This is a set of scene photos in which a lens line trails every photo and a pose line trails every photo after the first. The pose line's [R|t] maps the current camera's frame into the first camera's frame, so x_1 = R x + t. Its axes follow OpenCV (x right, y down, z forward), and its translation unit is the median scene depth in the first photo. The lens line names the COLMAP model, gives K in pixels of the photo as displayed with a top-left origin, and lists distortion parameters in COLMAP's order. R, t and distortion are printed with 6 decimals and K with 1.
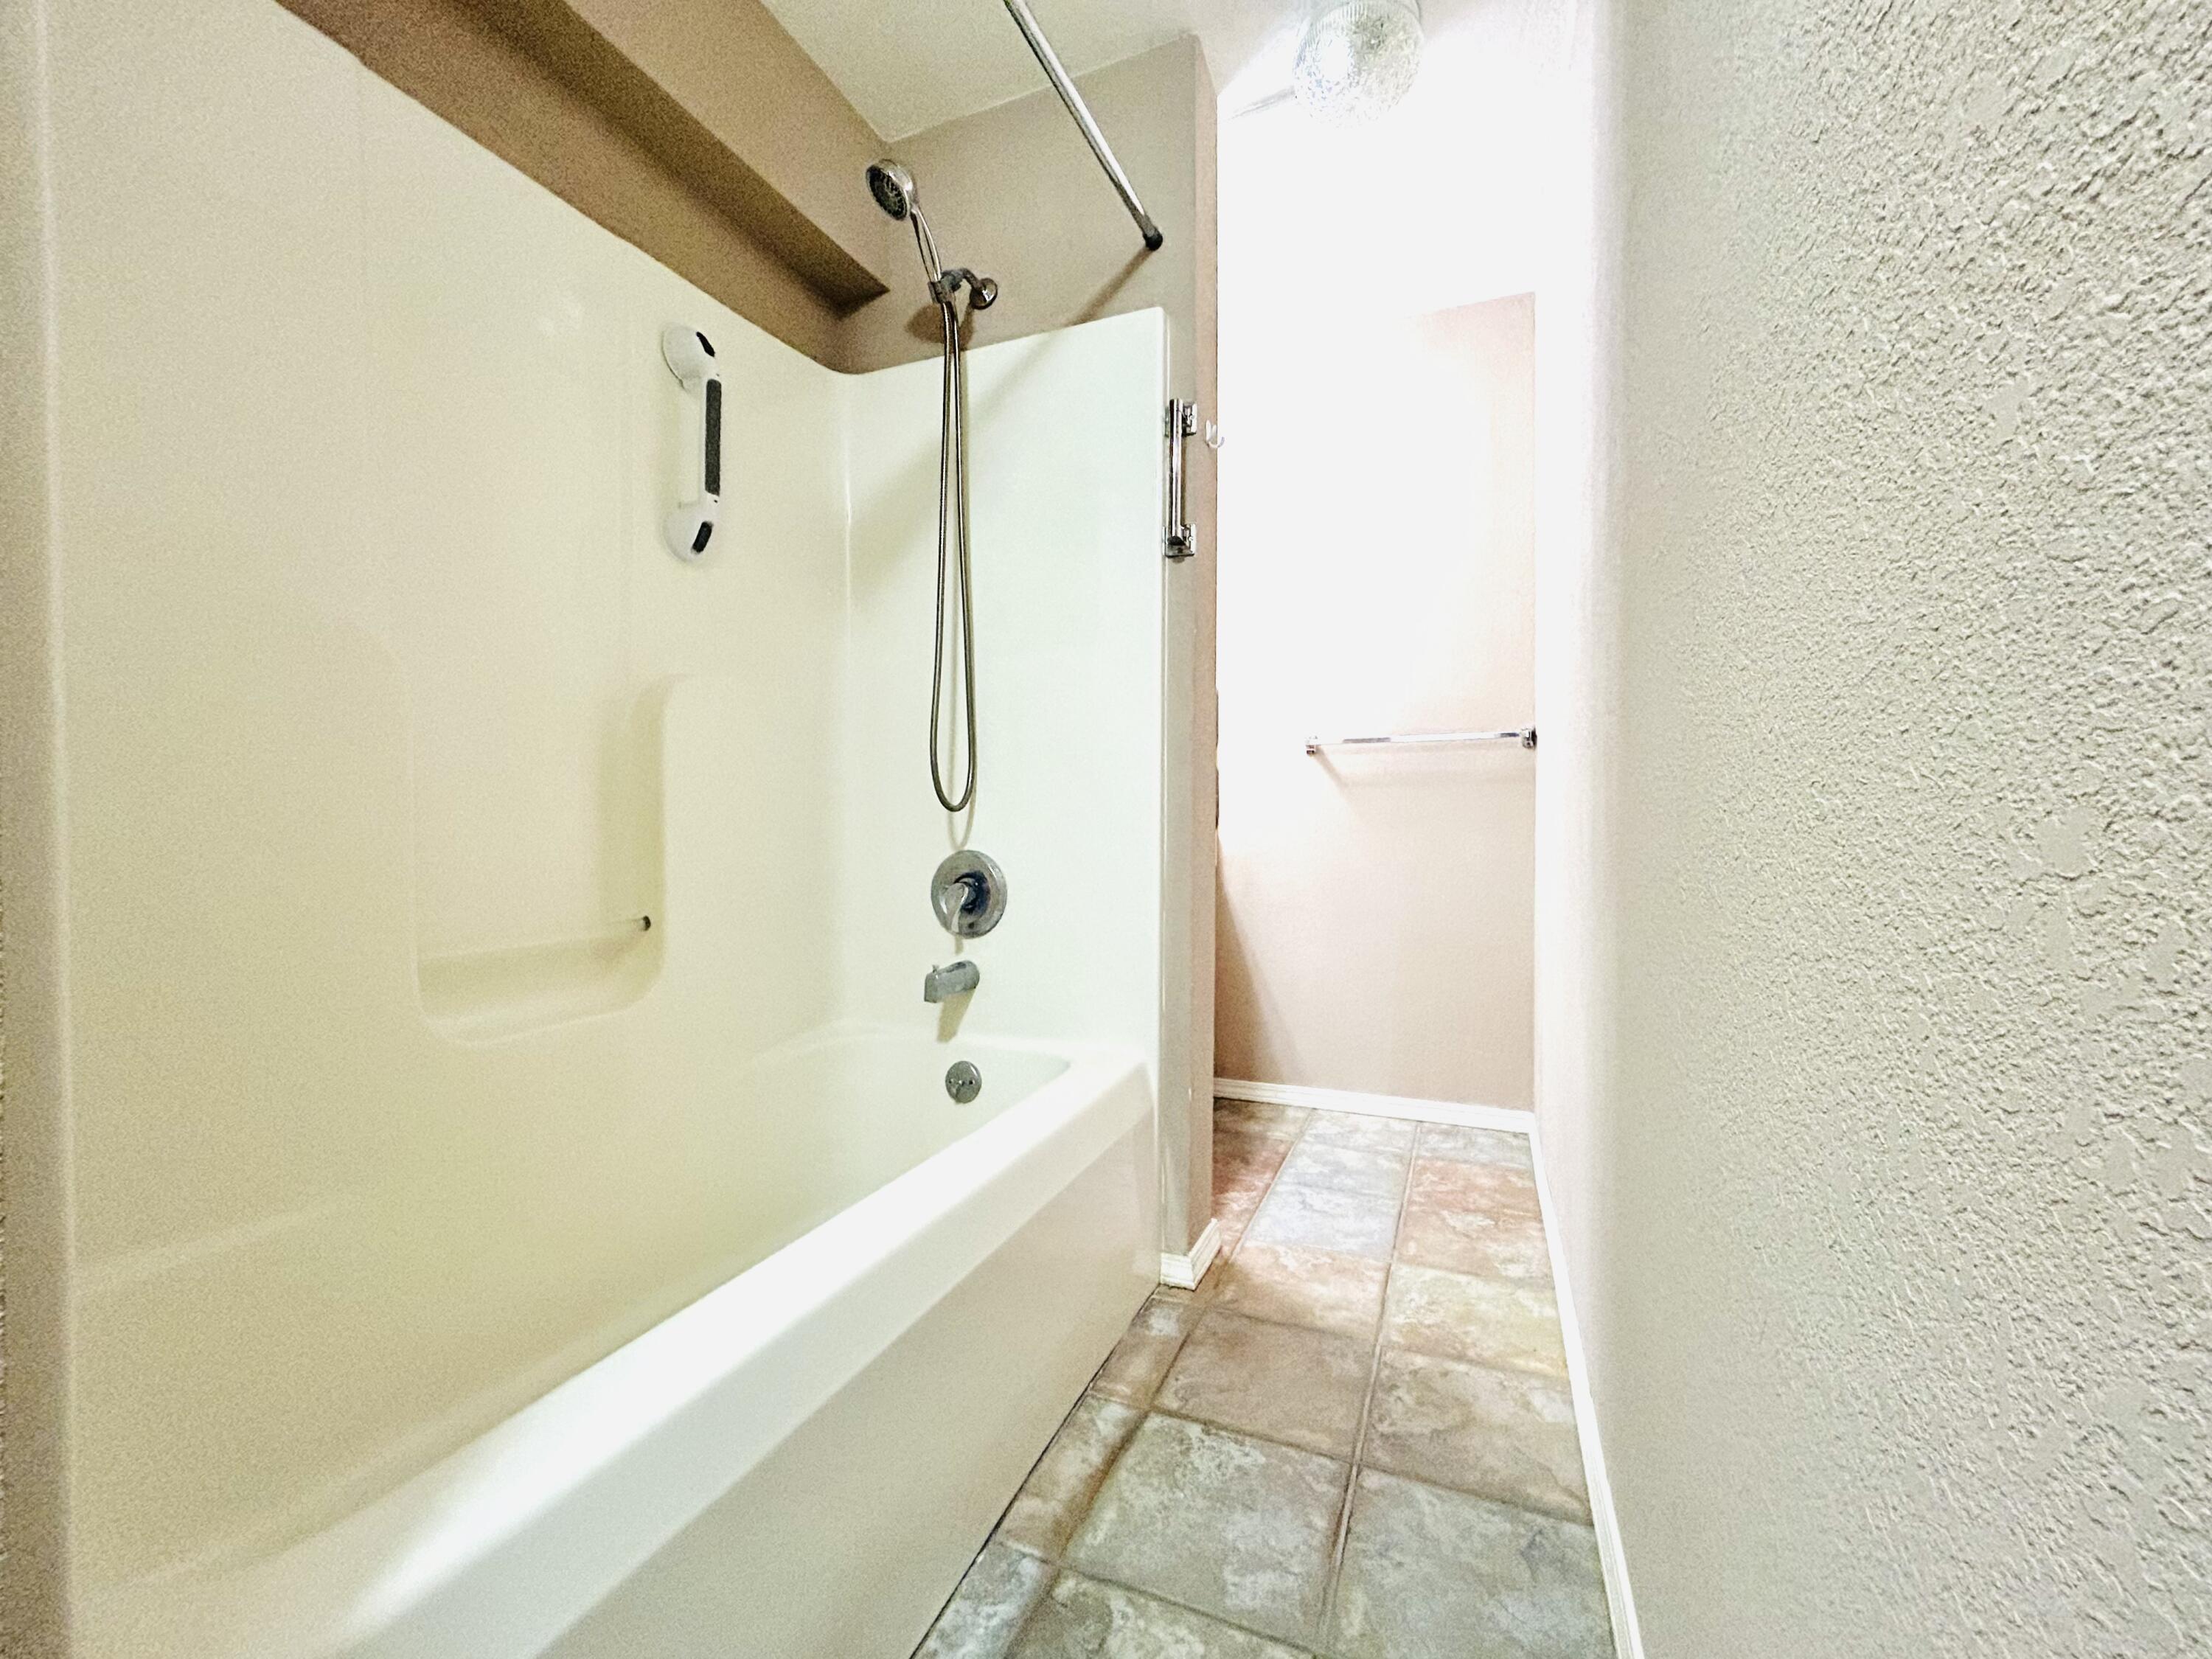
lens RADIAL K [[891.2, 0, 1112.7], [0, 891.2, 827.4], [0, 0, 1]] dist [-0.000145, 0.000668]
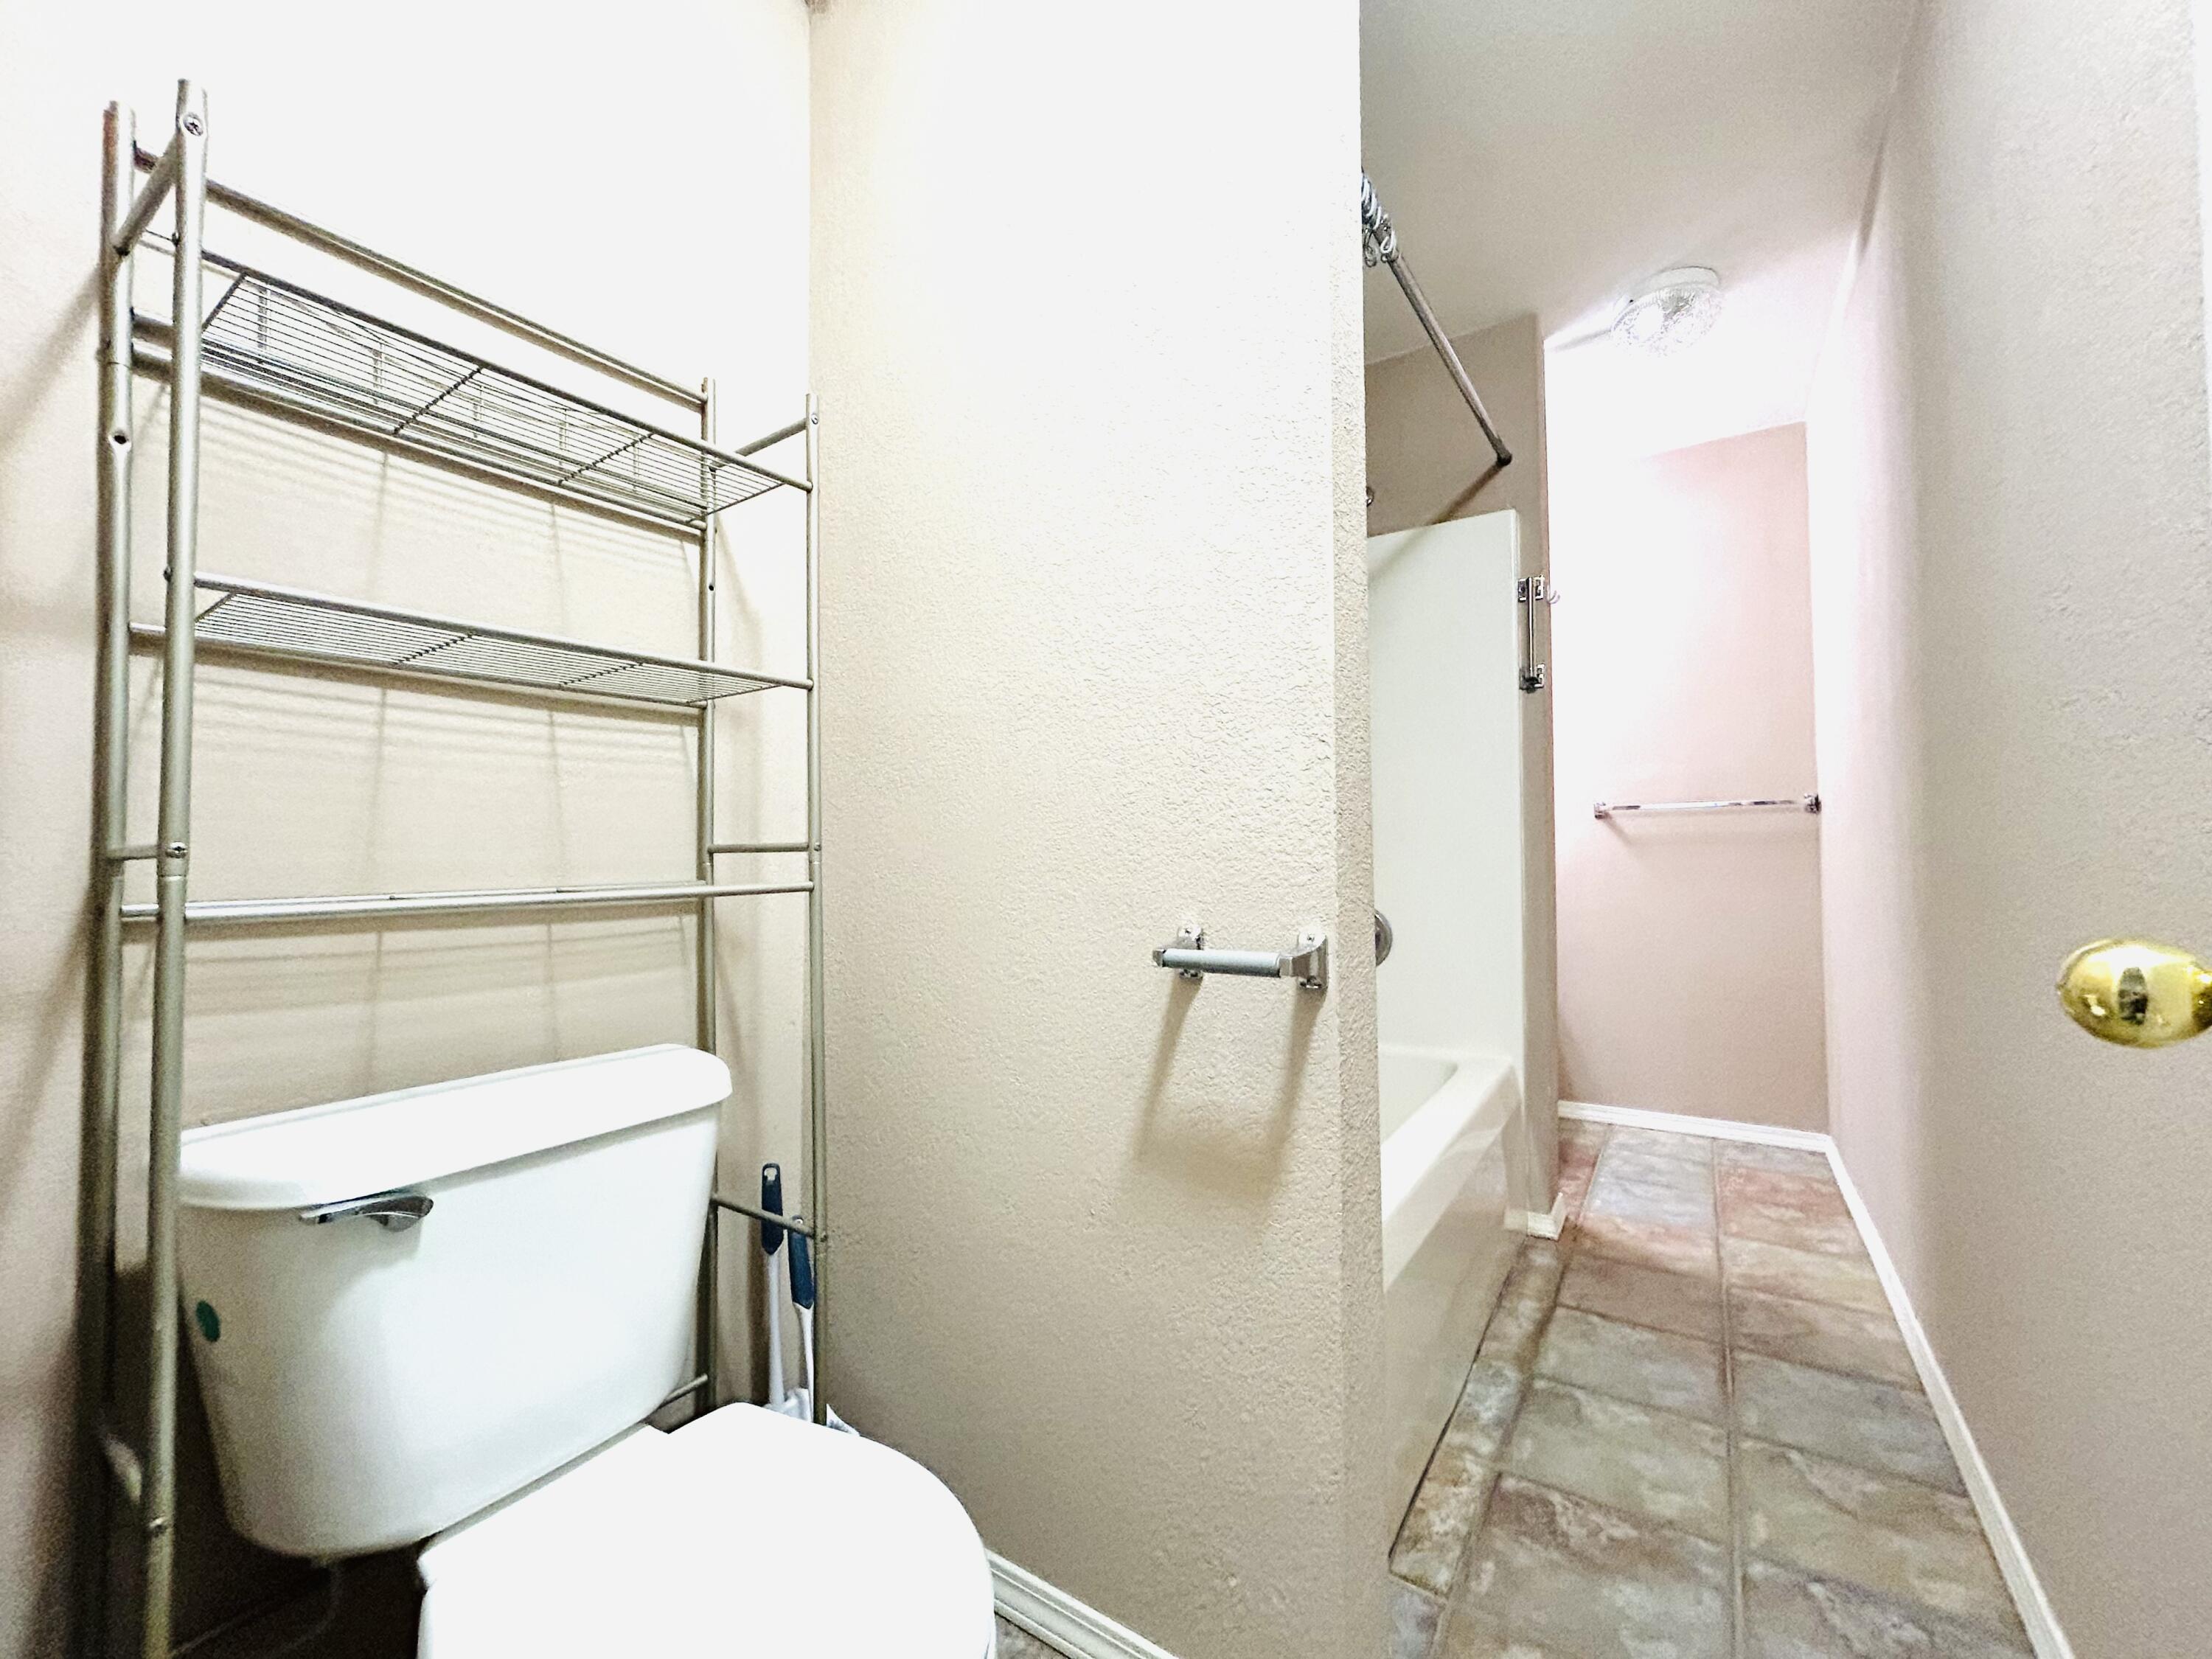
lens RADIAL K [[891.2, 0, 1107.0], [0, 891.2, 825.6], [0, 0, 1]] dist [-0.000145, 0.000668]
pose [[0.980445, -0.011764, -0.196443, -0.288580], [0.004427, 0.999277, -0.037750, -0.048305], [0.196745, 0.036142, 0.979788, -0.437768]]
